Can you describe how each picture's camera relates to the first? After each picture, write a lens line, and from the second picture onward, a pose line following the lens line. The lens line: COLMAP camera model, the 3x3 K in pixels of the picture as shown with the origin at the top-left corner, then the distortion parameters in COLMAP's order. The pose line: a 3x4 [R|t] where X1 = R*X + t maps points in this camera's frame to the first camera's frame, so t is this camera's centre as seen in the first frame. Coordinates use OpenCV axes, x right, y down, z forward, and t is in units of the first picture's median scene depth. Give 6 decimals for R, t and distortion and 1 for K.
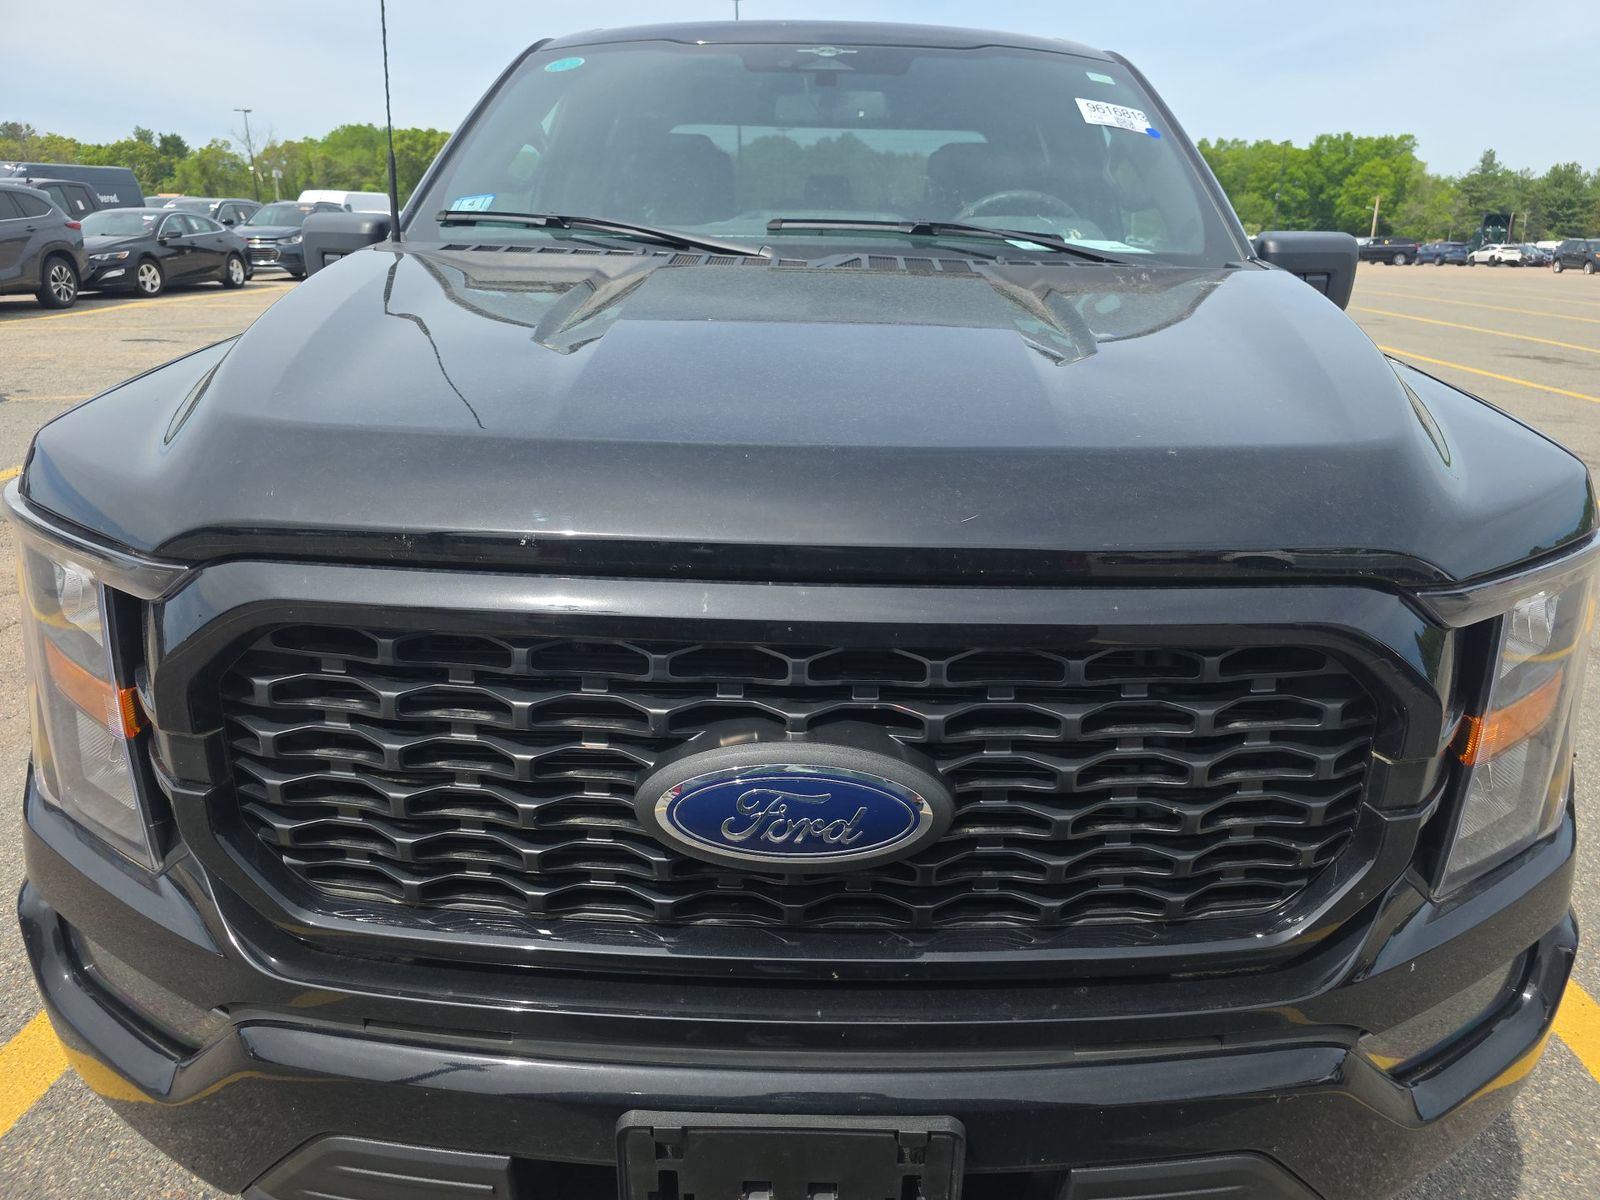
lens RADIAL K [[1077.4, 0, 799.7], [0, 1077.4, 596.7], [0, 0, 1]] dist [0.034400, -0.020101]
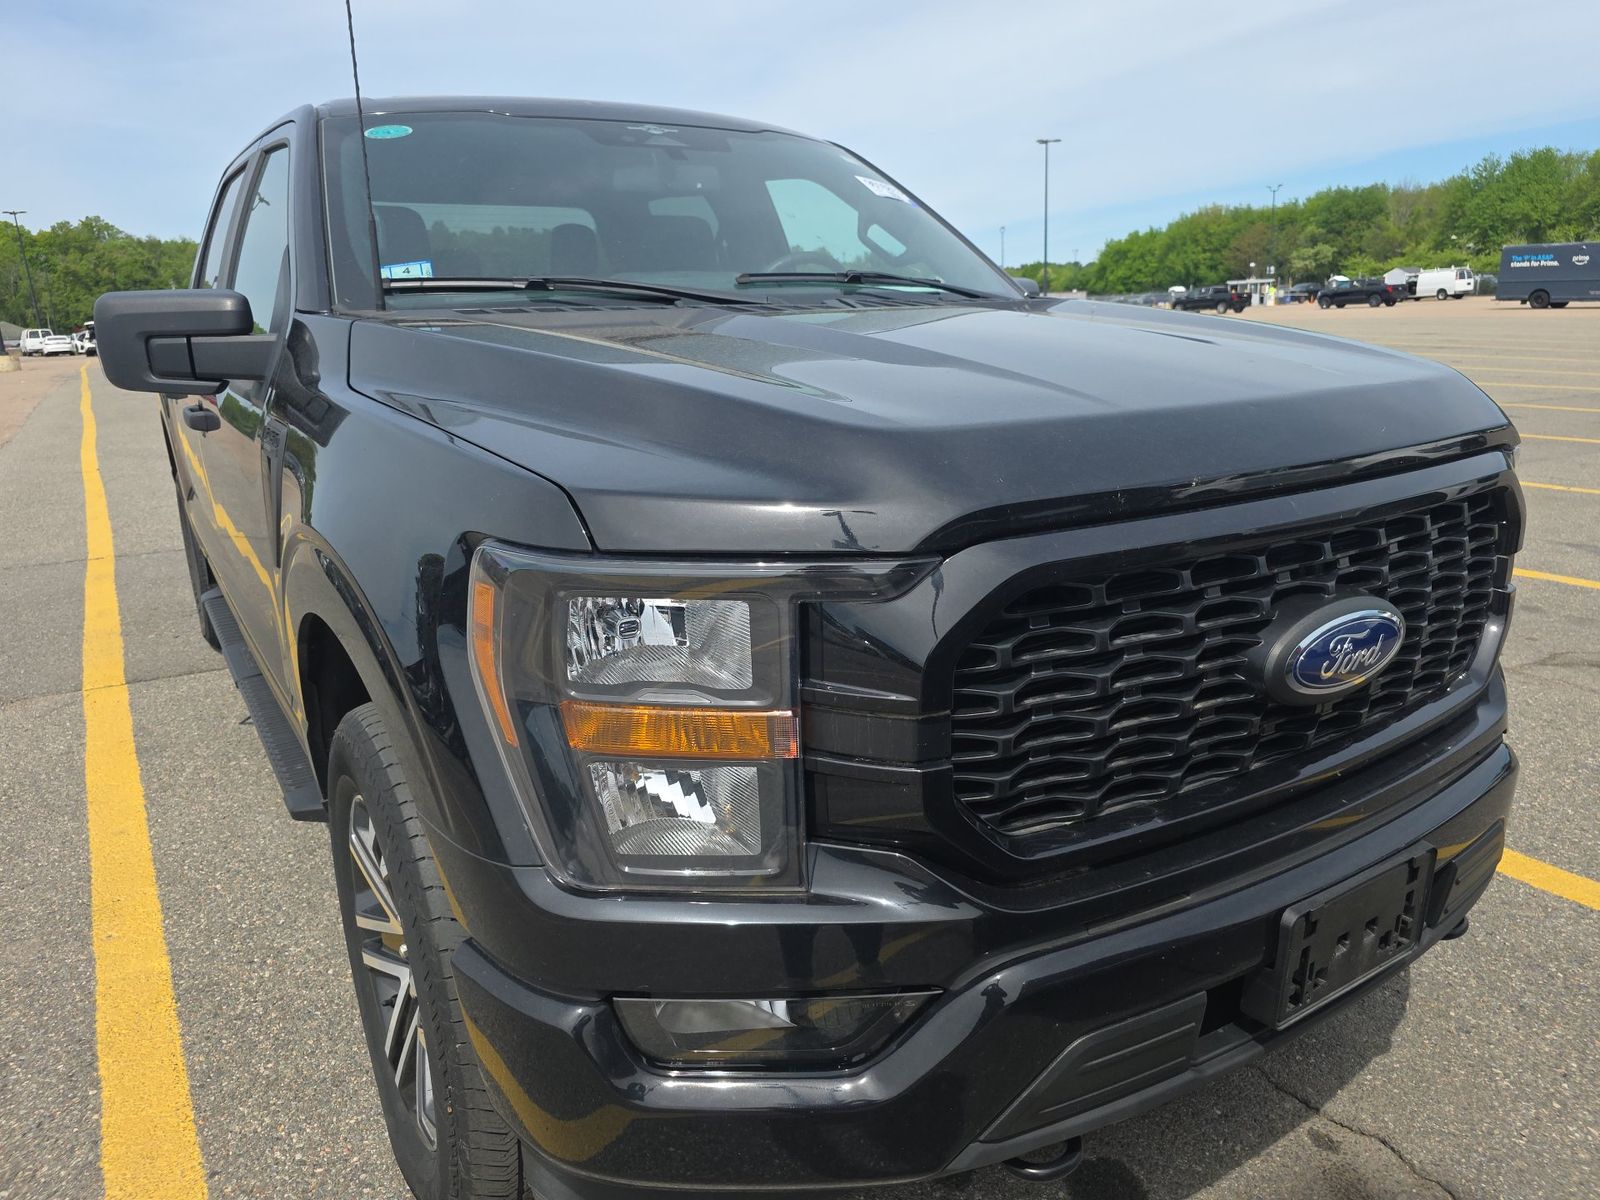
lens RADIAL K [[1077.4, 0, 807.8], [0, 1077.4, 602.6], [0, 0, 1]] dist [0.034400, -0.020101]
pose [[0.886571, -0.166975, 0.431407, -0.495940], [0.189986, 0.981731, -0.010458, 0.006977], [-0.421779, 0.091233, 0.902097, 0.000661]]
